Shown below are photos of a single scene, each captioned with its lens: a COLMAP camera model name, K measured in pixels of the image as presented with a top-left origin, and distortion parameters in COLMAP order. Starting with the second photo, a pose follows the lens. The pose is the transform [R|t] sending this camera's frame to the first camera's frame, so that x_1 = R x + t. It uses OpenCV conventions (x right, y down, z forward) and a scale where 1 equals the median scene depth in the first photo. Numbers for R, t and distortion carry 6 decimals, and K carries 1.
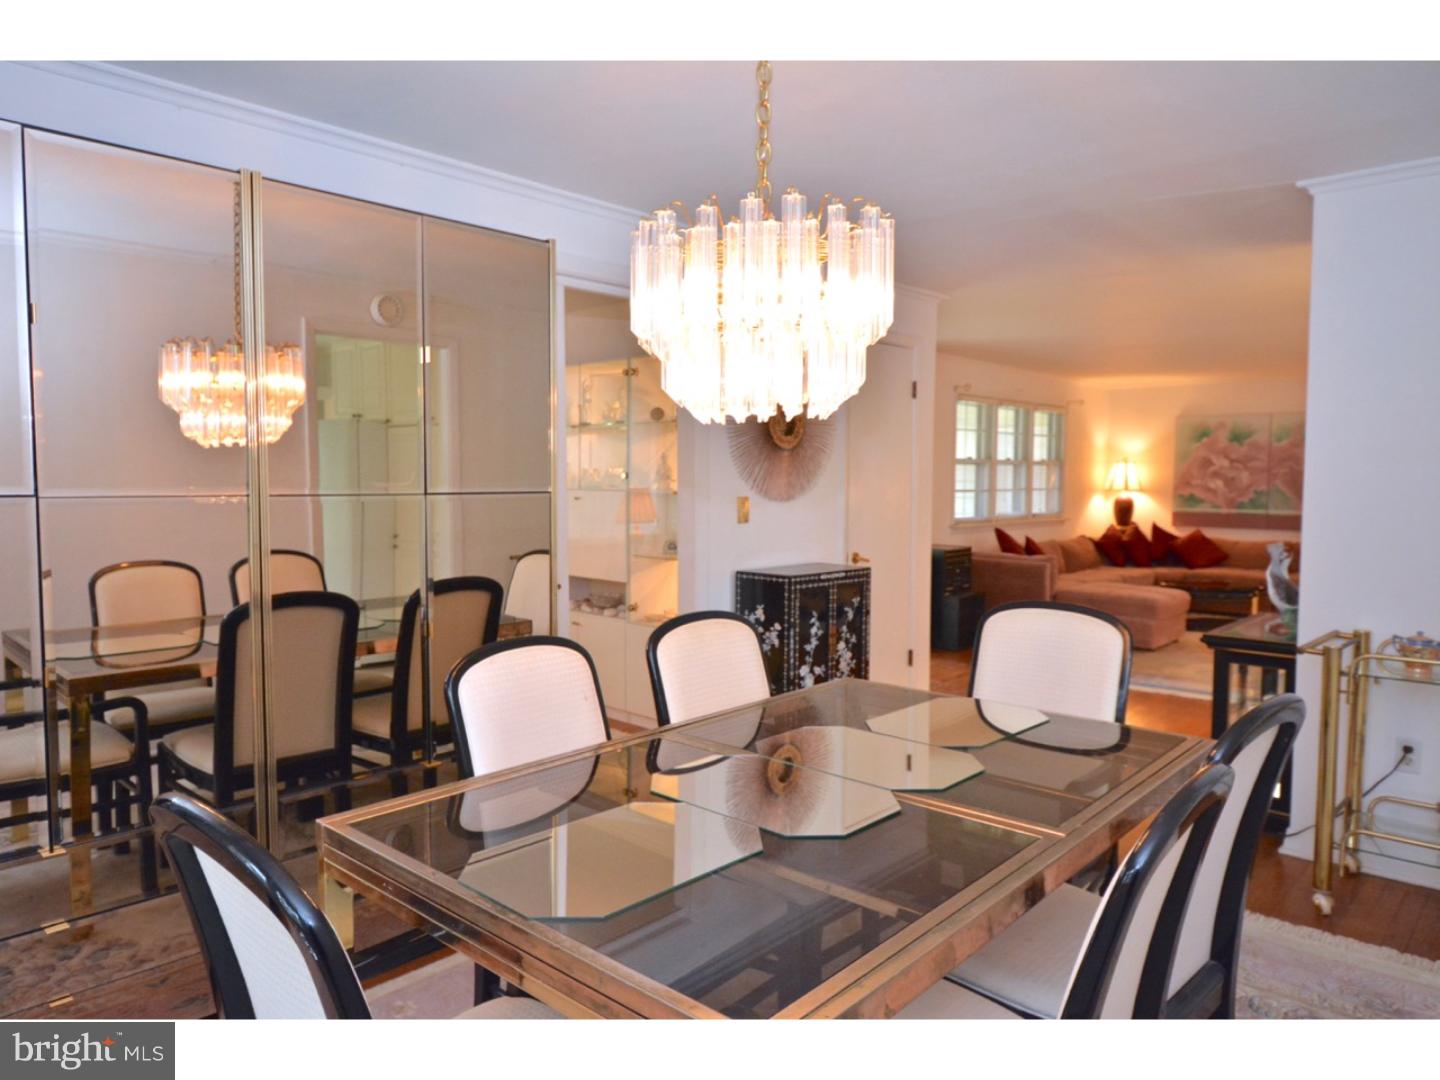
lens RADIAL K [[950.2, 0, 720.0], [0, 950.2, 540.0], [0, 0, 1]] dist [0.002359, -0.019341]
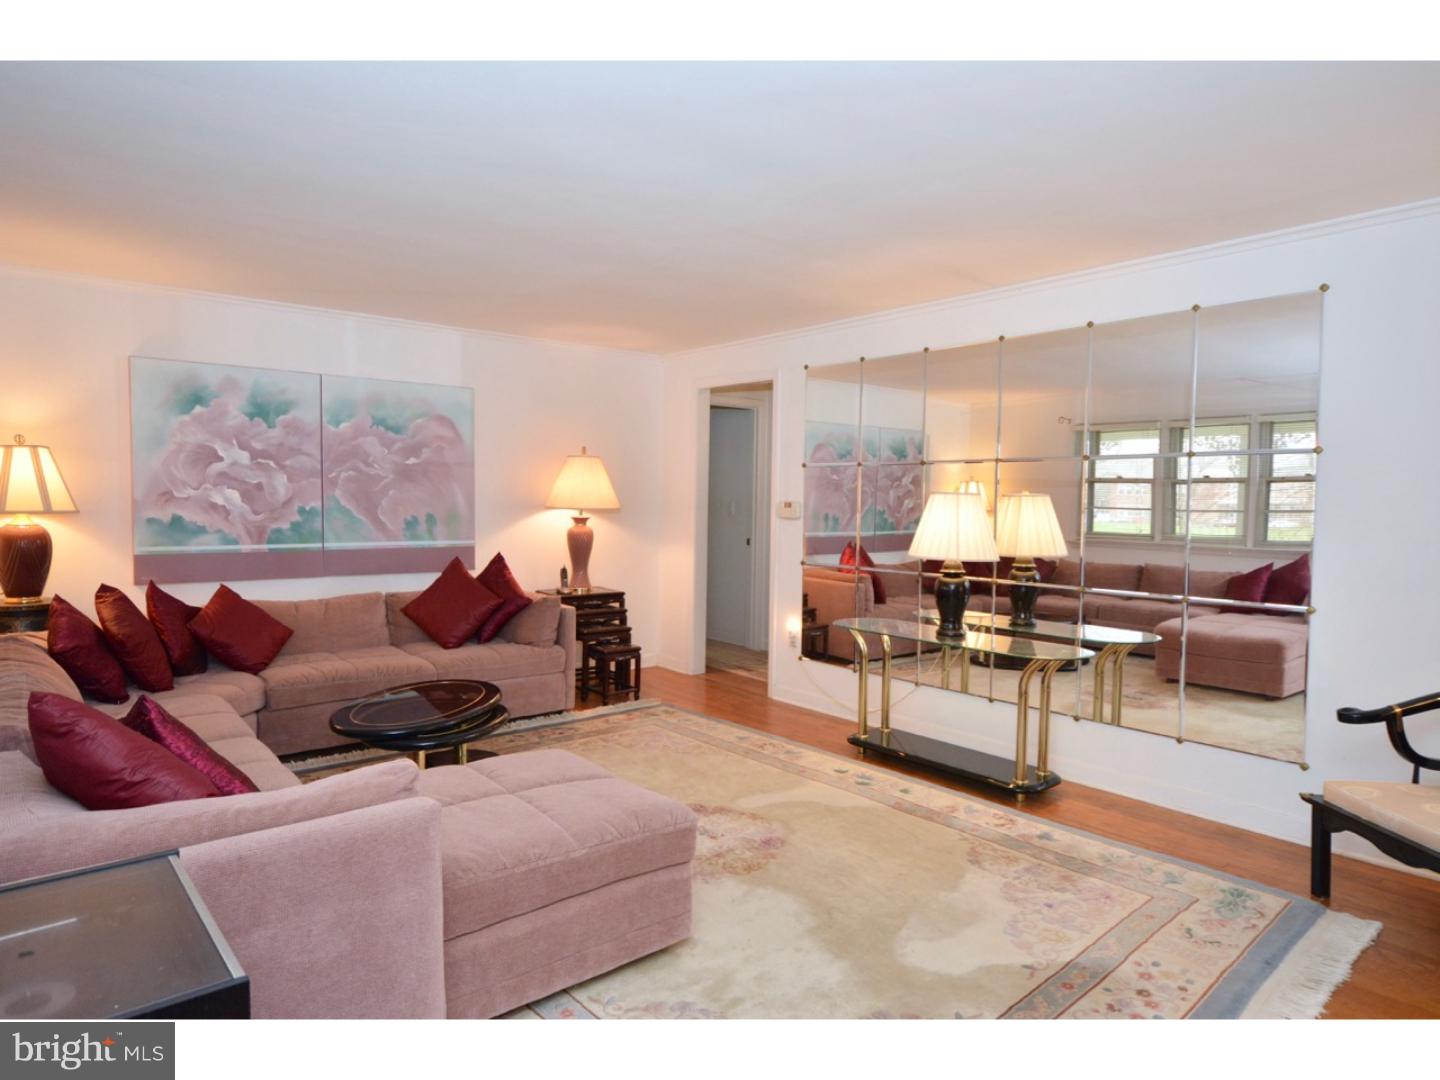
lens RADIAL K [[852.1, 0, 720.0], [0, 852.1, 540.0], [0, 0, 1]] dist [-0.002145, -0.000583]
pose [[0.131328, -0.052424, 0.989952, 0.094735], [0.055282, 0.997434, 0.045487, -0.042155], [-0.989796, 0.048753, 0.133890, 0.678629]]
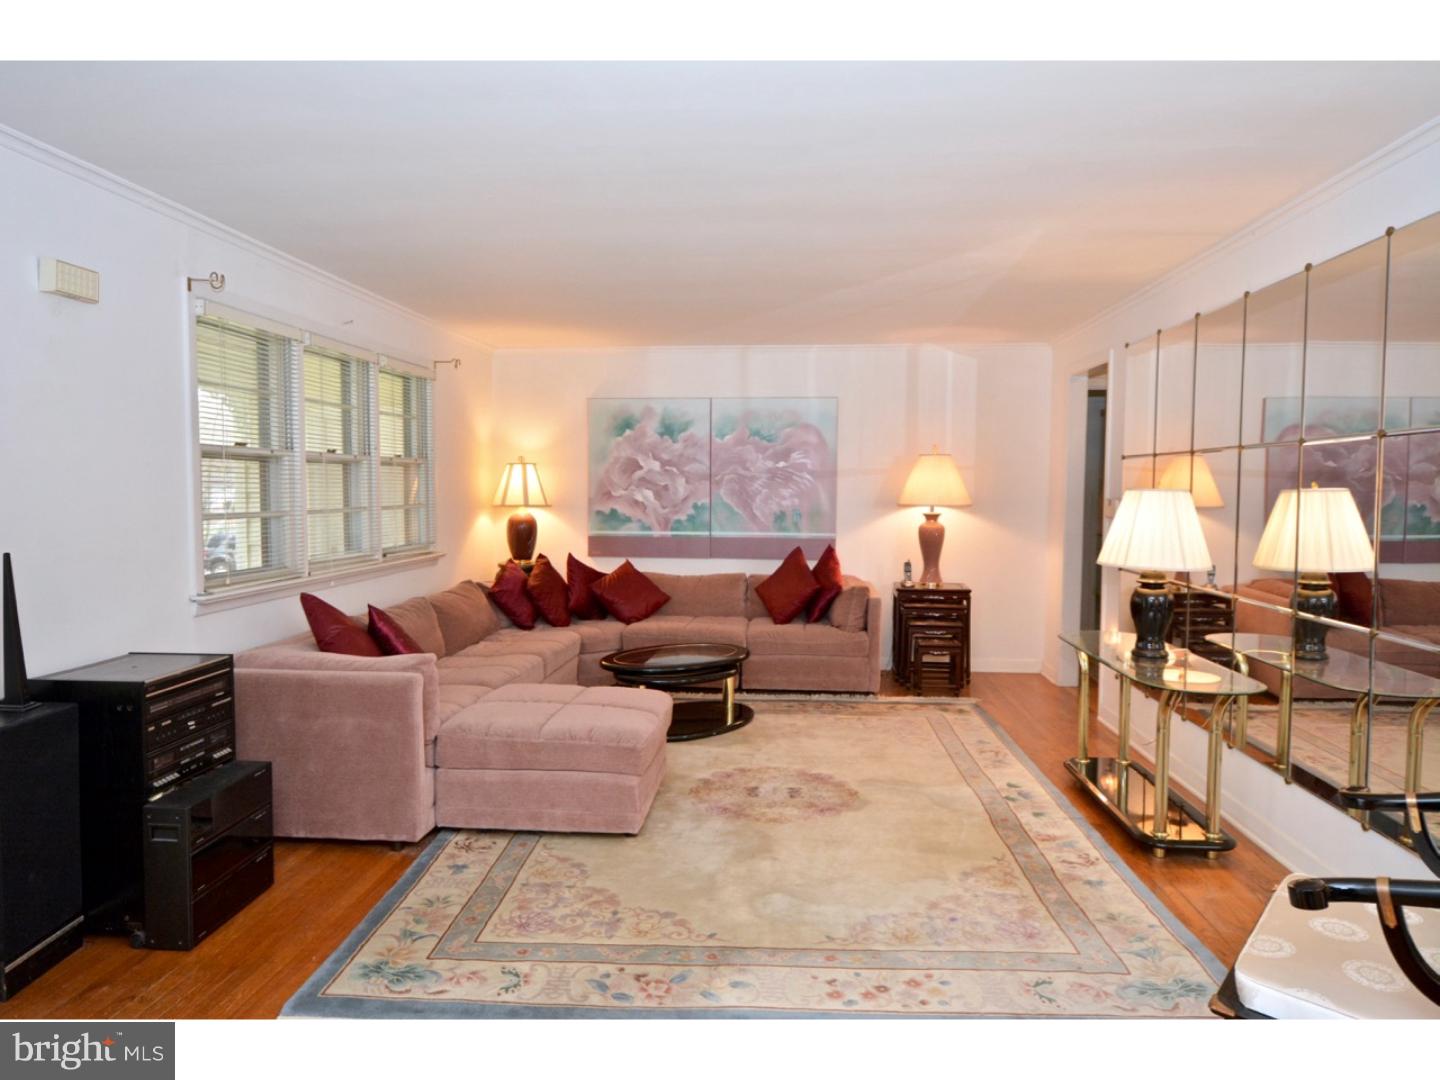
lens RADIAL K [[920.6, 0, 720.0], [0, 920.6, 540.0], [0, 0, 1]] dist [-0.000436, -0.002249]
pose [[0.788925, -0.038812, 0.613263, 0.146365], [0.042481, 0.999060, 0.008579, -0.029681], [-0.613020, 0.019284, 0.789832, 0.429374]]
